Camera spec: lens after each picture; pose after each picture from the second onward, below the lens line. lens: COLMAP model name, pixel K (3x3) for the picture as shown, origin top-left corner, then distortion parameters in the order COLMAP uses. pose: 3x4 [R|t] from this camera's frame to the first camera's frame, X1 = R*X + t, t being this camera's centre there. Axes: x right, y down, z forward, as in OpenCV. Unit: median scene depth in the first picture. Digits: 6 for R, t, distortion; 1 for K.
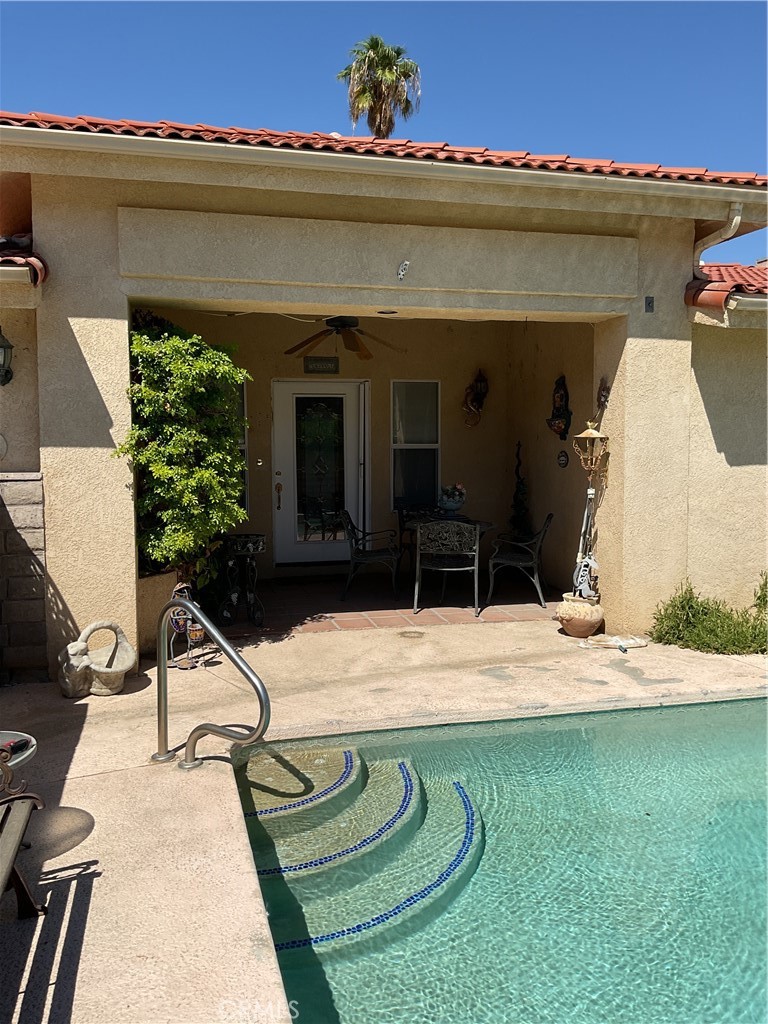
lens RADIAL K [[840.2, 0, 384.0], [0, 840.2, 512.0], [0, 0, 1]] dist [0.083187, -0.179382]
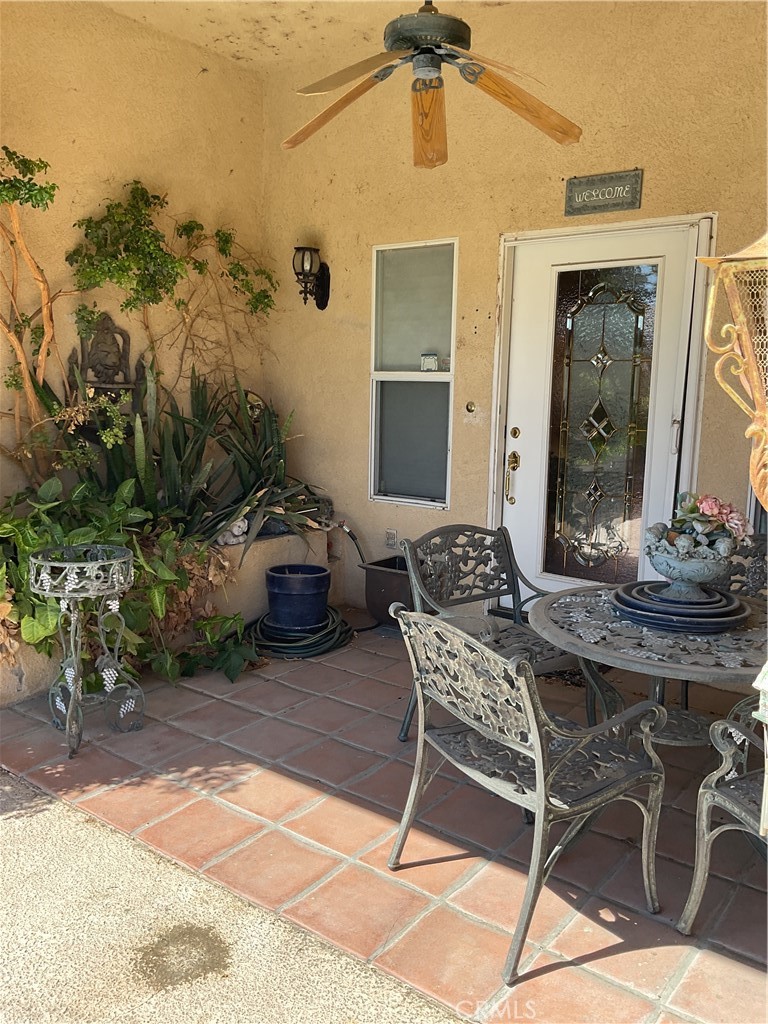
lens RADIAL K [[840.2, 0, 384.0], [0, 840.2, 512.0], [0, 0, 1]] dist [0.083187, -0.179382]
pose [[0.615863, 0.138284, -0.775623, 0.222375], [-0.091168, 0.990371, 0.104181, -0.044381], [0.782561, 0.006551, 0.622540, 0.633146]]
